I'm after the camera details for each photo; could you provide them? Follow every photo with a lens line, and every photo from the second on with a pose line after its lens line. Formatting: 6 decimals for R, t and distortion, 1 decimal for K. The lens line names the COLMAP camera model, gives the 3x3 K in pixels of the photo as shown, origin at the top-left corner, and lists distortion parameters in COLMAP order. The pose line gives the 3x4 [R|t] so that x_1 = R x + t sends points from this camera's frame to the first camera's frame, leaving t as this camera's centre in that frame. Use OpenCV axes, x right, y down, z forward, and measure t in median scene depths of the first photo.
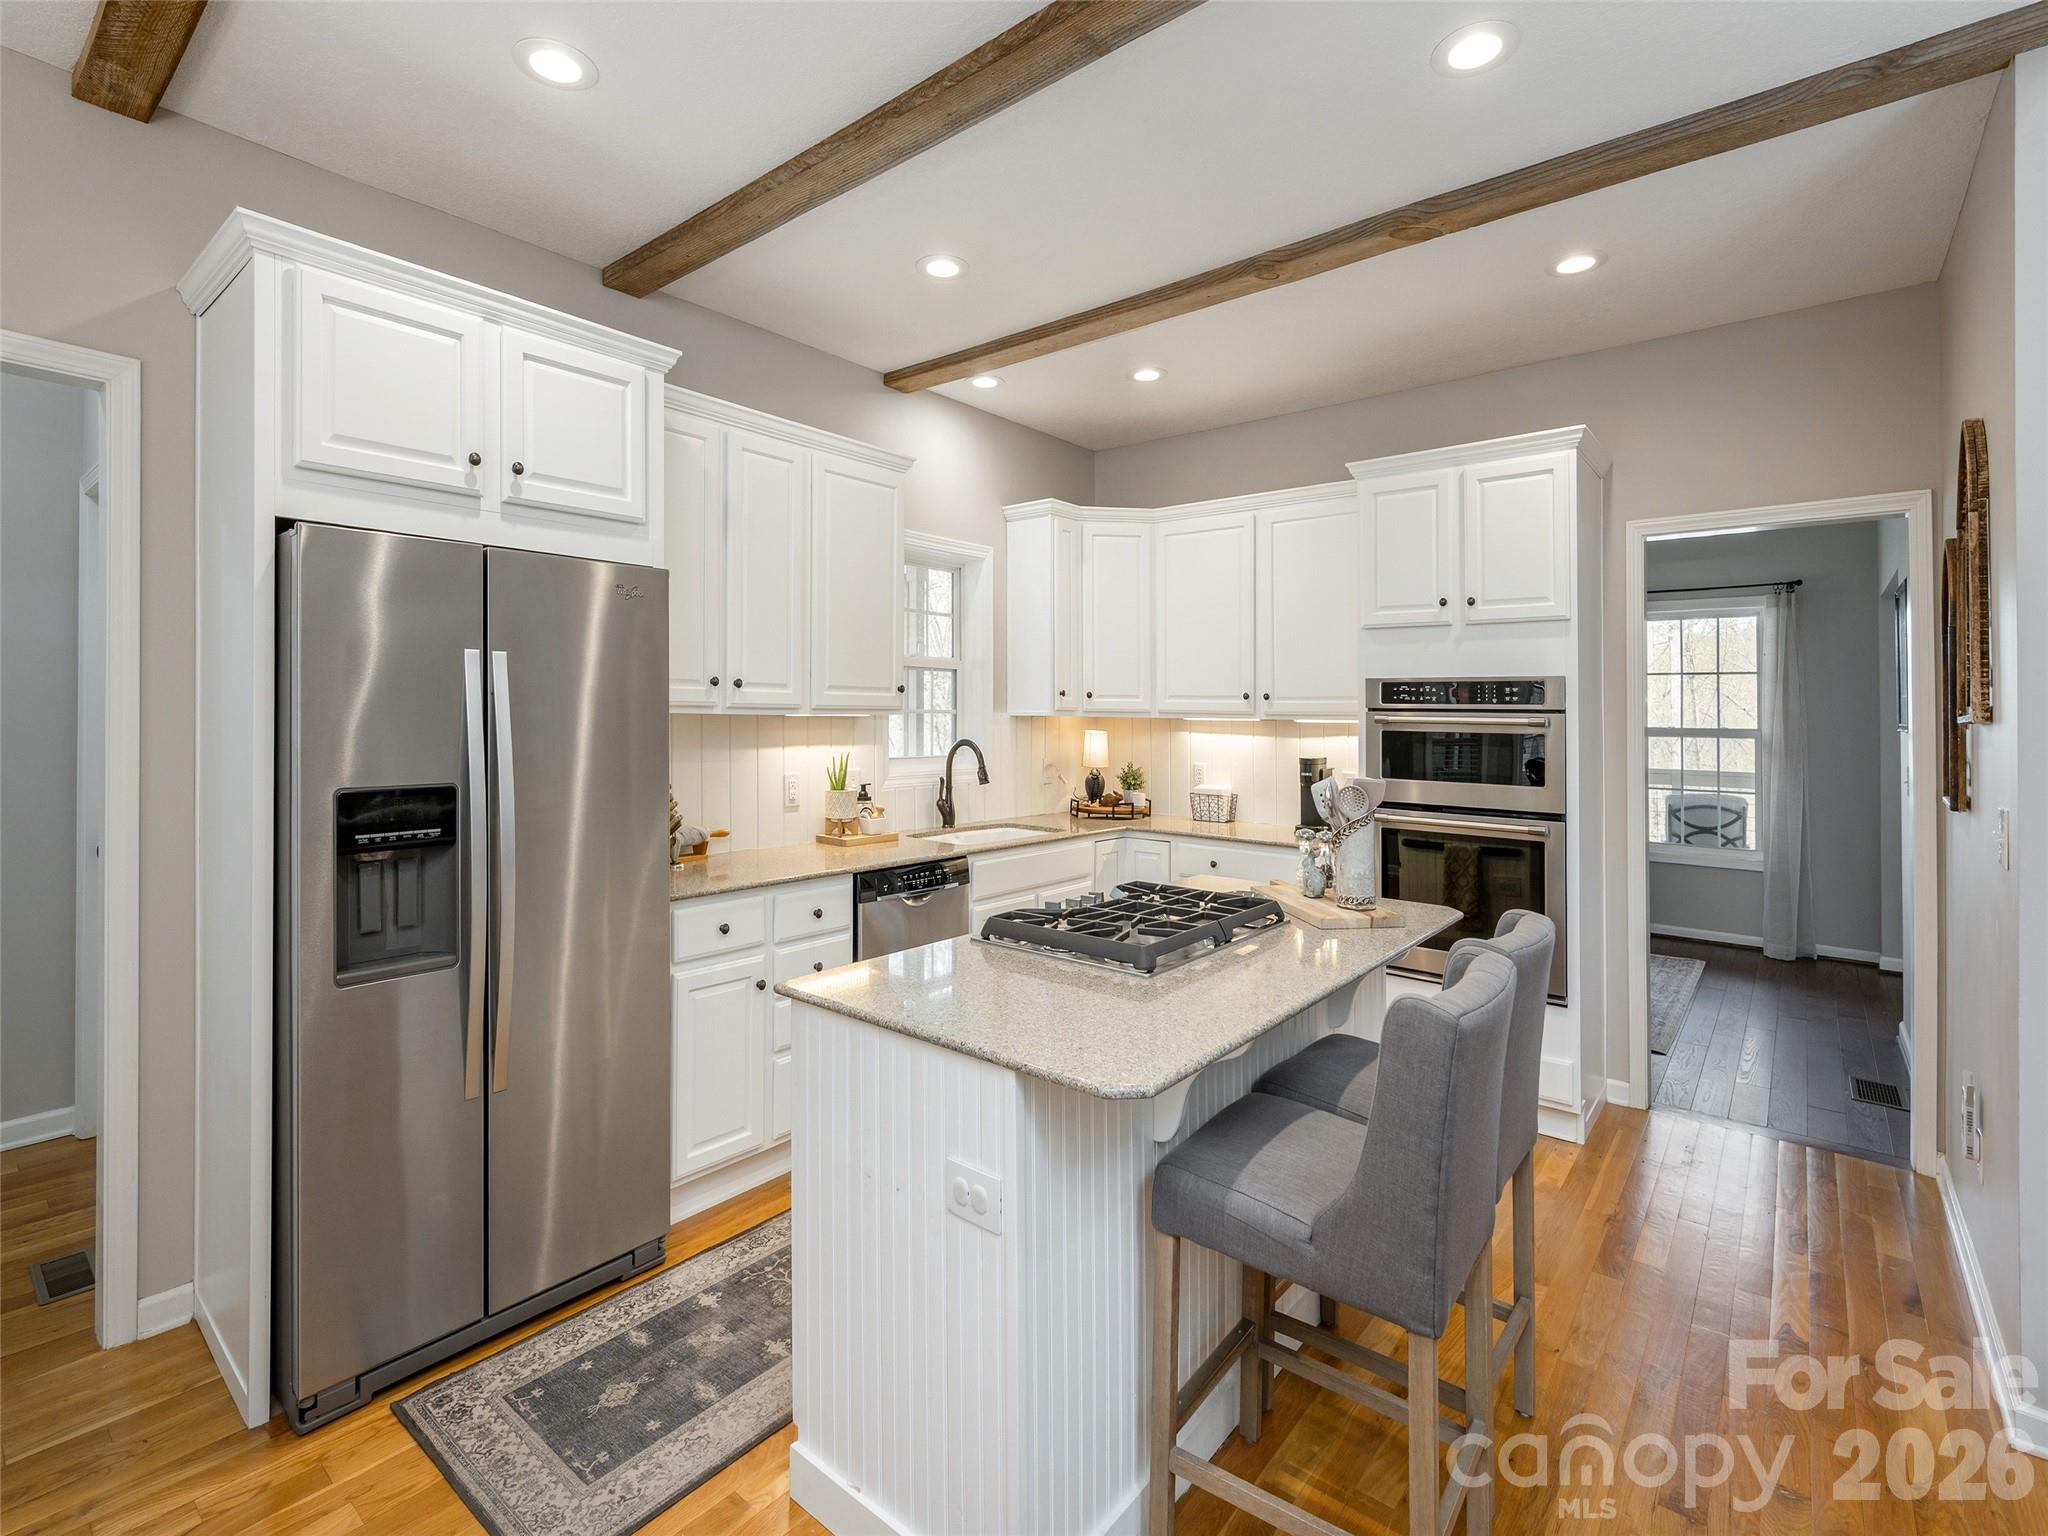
lens RADIAL K [[949.0, 0, 991.5], [0, 949.0, 715.9], [0, 0, 1]] dist [0.000231, -0.000269]
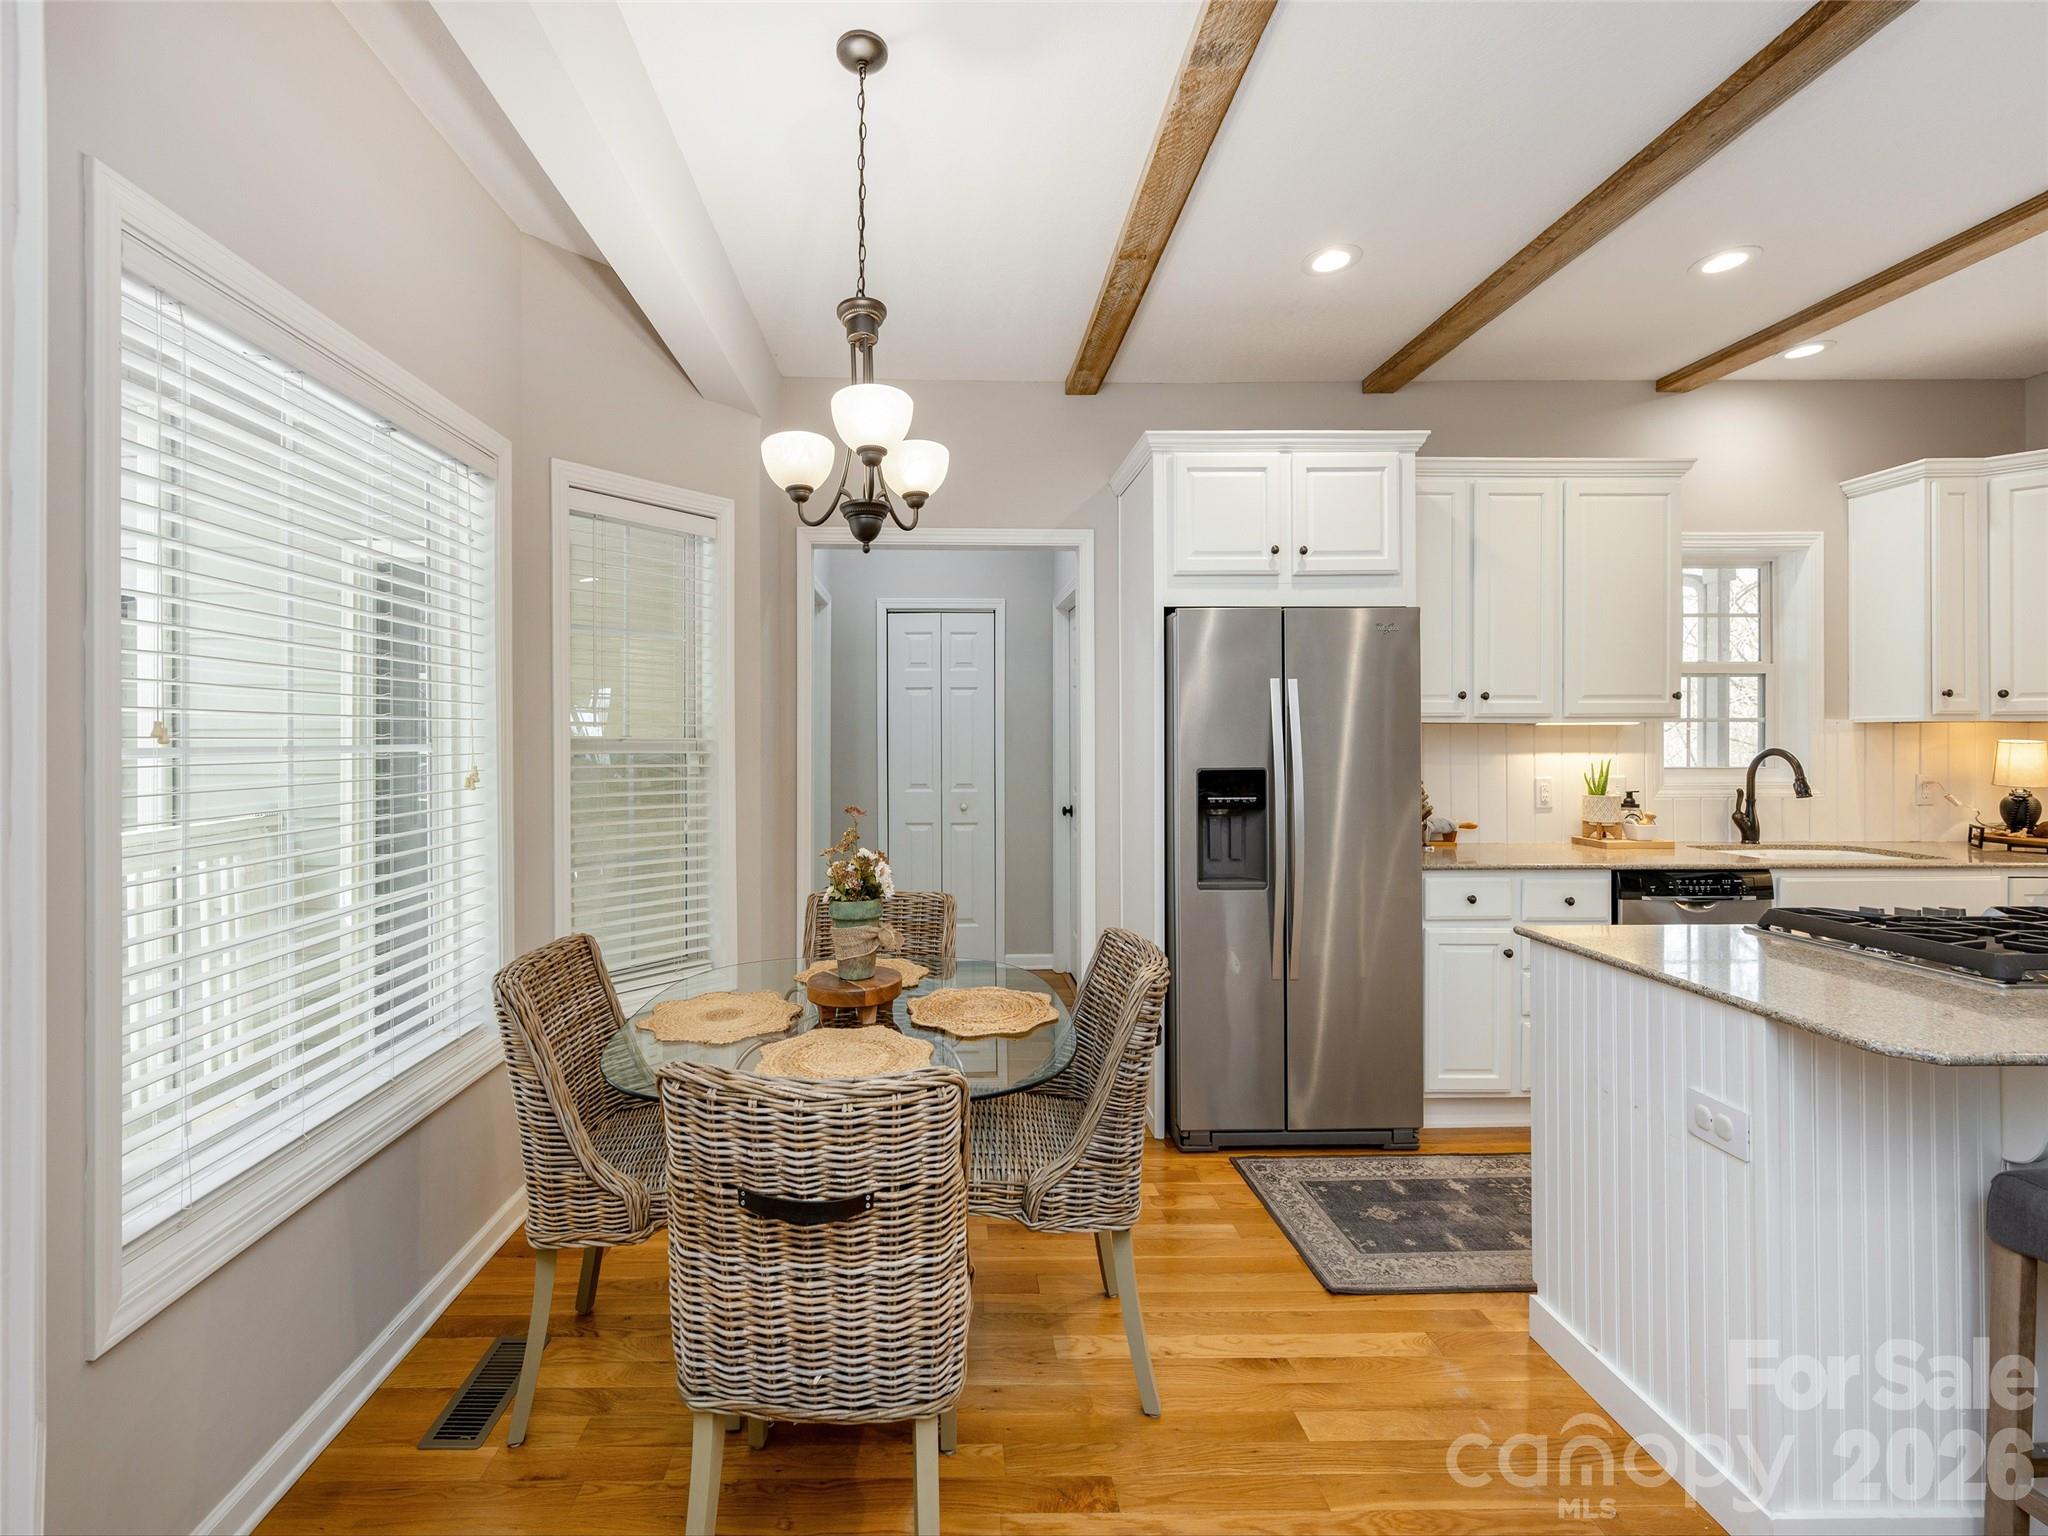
lens RADIAL K [[805.1, 0, 947.1], [0, 805.1, 748.3], [0, 0, 1]] dist [0.000272, -0.000148]
pose [[0.653771, -0.001542, -0.756691, 0.051401], [0.006136, 0.999976, 0.003264, 0.023055], [0.756667, -0.006776, 0.653765, -0.154309]]
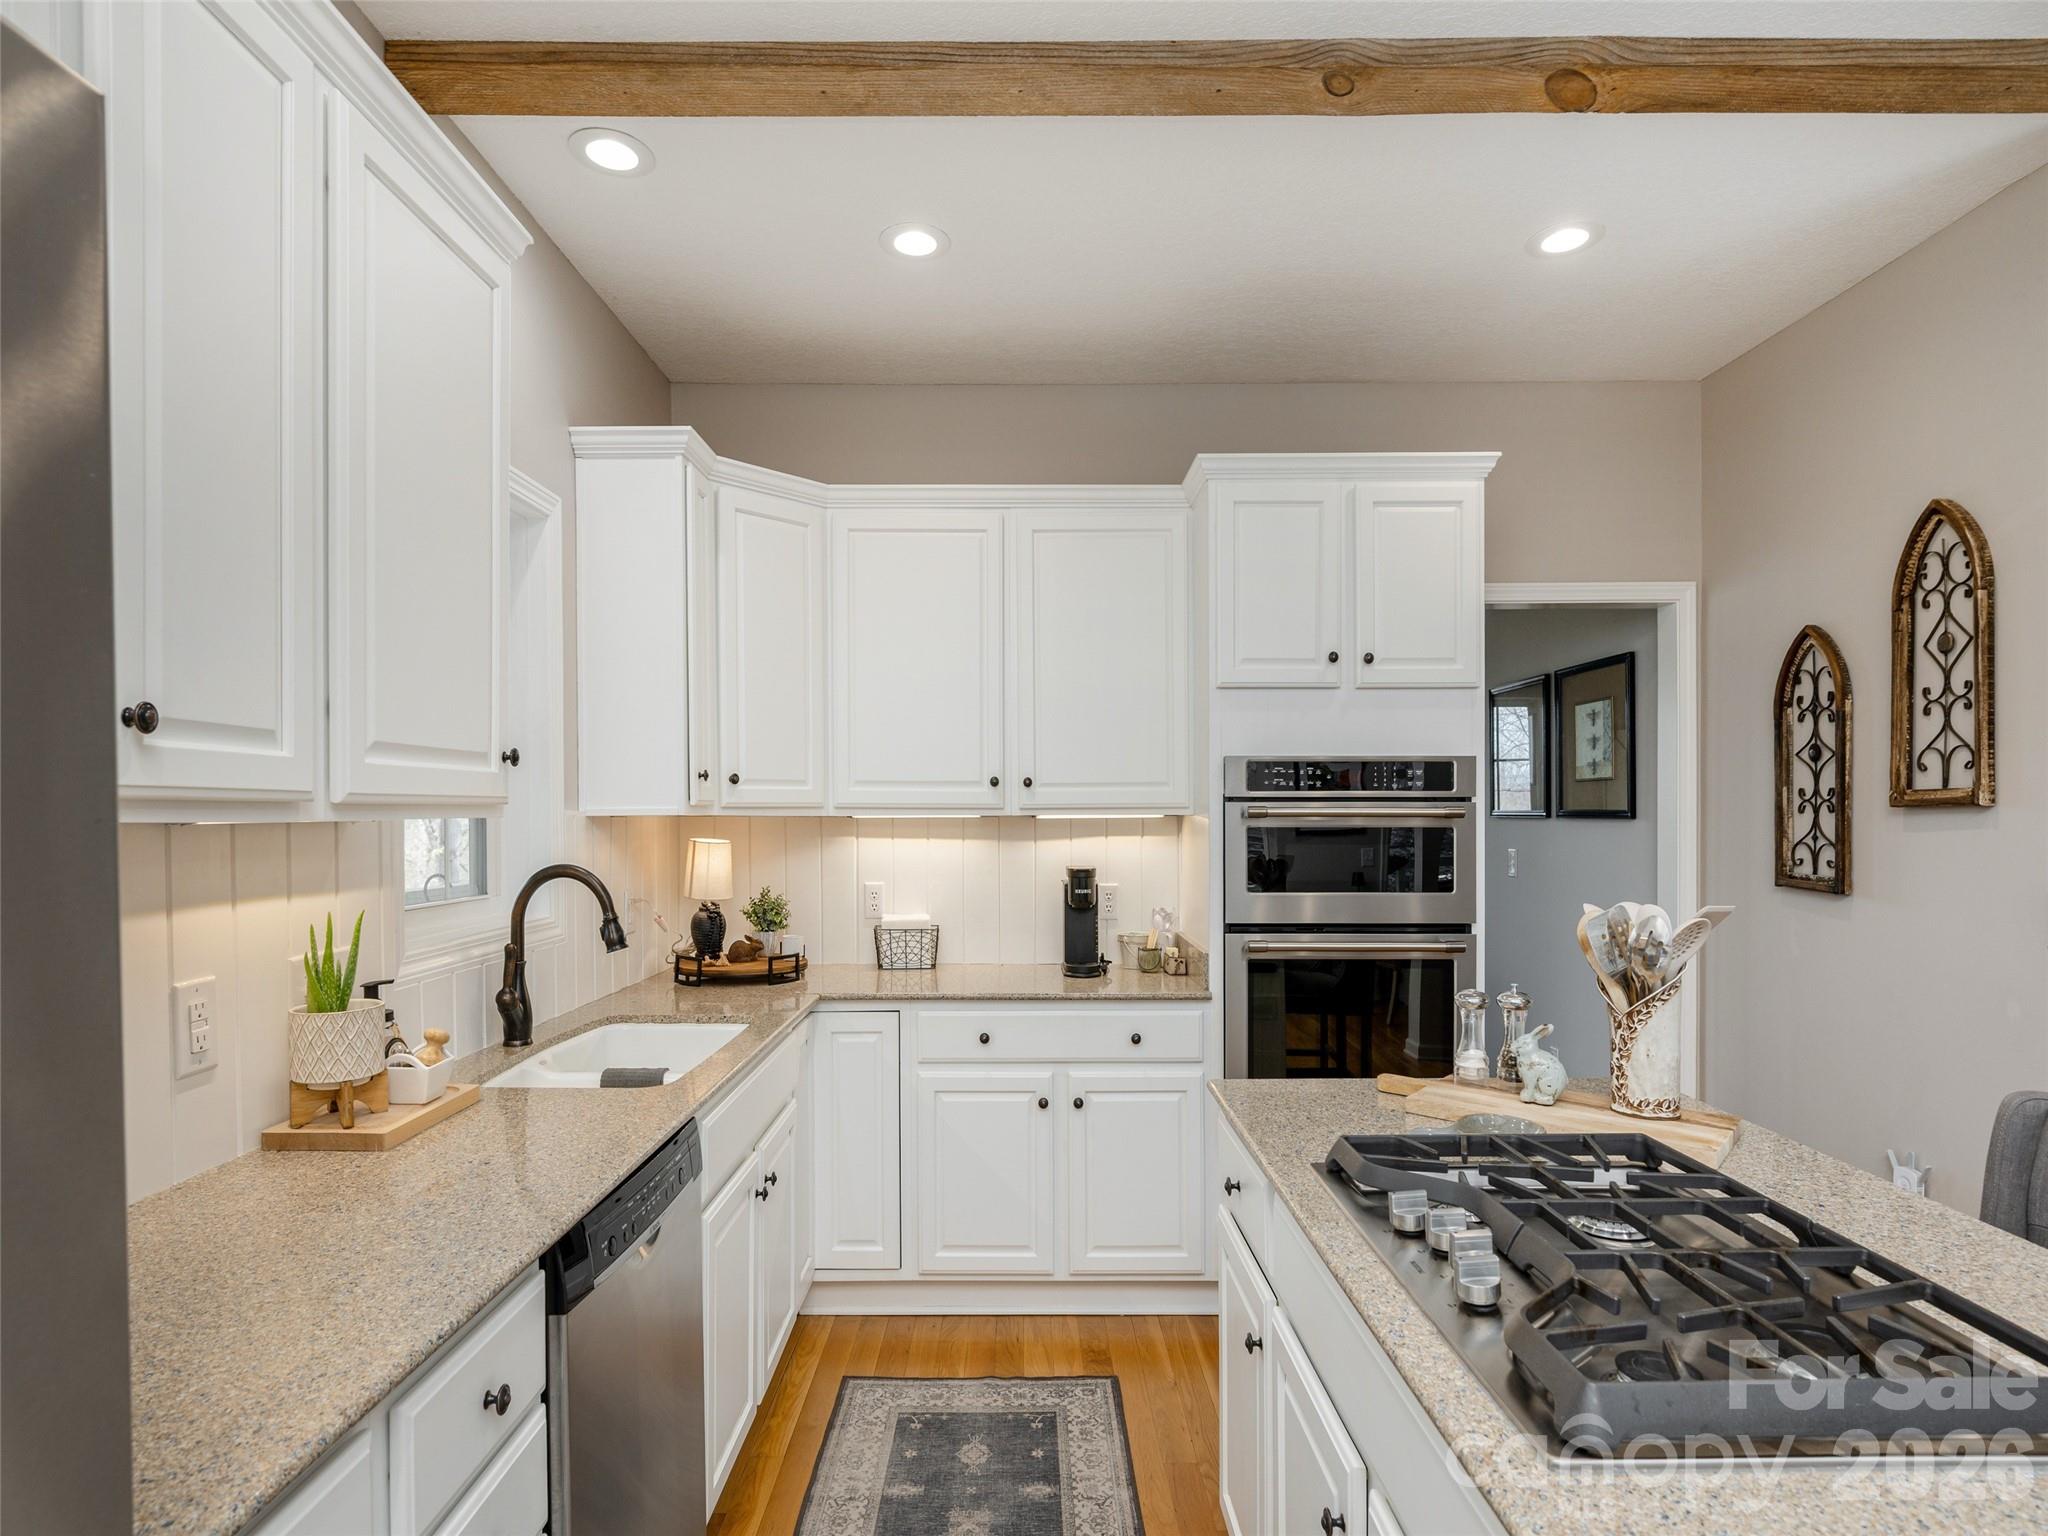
lens RADIAL K [[1012.8, 0, 997.9], [0, 1012.8, 835.2], [0, 0, 1]] dist [0.009351, 0.021631]
pose [[0.742782, -0.028524, 0.668926, -0.290248], [0.014584, 0.999544, 0.026428, -0.002394], [-0.669375, -0.009875, 0.742859, 0.600874]]
